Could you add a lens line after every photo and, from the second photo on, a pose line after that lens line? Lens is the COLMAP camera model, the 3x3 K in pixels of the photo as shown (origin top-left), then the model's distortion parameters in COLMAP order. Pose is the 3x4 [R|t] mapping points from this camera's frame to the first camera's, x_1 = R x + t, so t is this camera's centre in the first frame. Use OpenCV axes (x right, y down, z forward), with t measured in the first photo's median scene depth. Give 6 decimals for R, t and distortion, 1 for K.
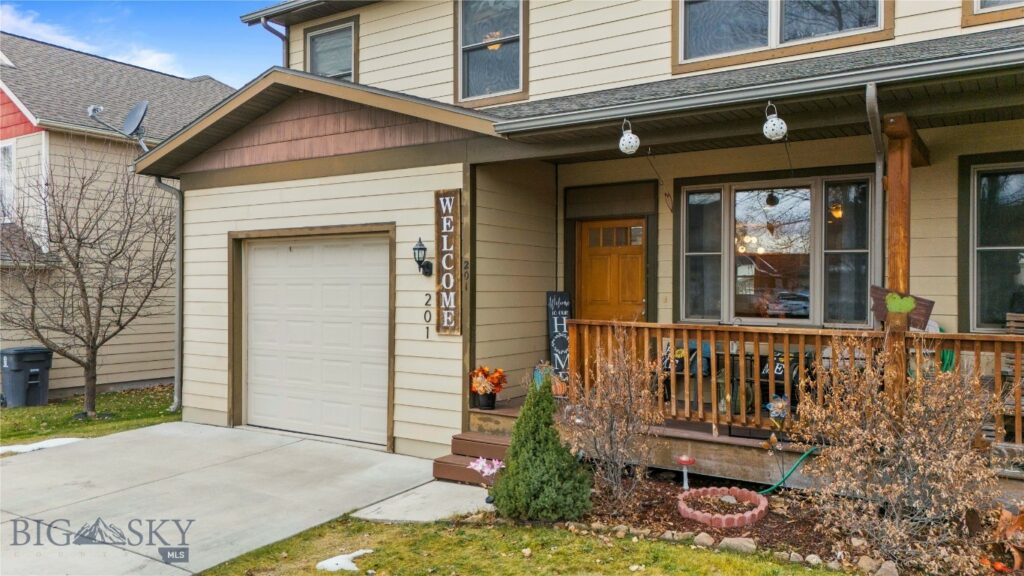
lens RADIAL K [[753.1, 0, 511.9], [0, 753.1, 292.1], [0, 0, 1]] dist [0.041575, -0.007897]
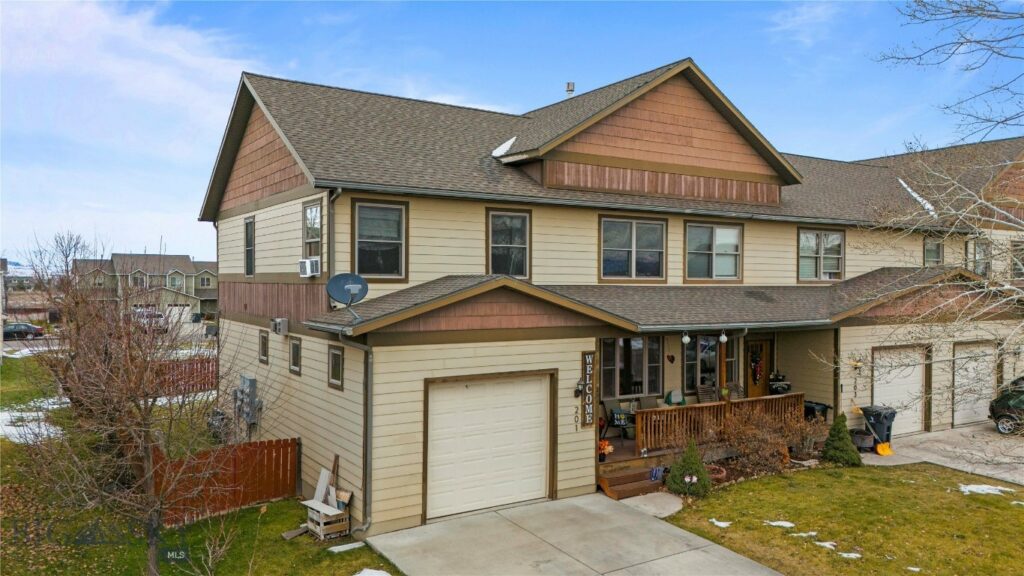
lens RADIAL K [[753.1, 0, 511.4], [0, 753.1, 282.6], [0, 0, 1]] dist [0.041575, -0.007897]
pose [[0.415856, -0.001813, 0.909429, -1.873918], [0.004264, 0.999991, 0.000043, -0.305589], [-0.909420, 0.003860, 0.415860, 0.374975]]
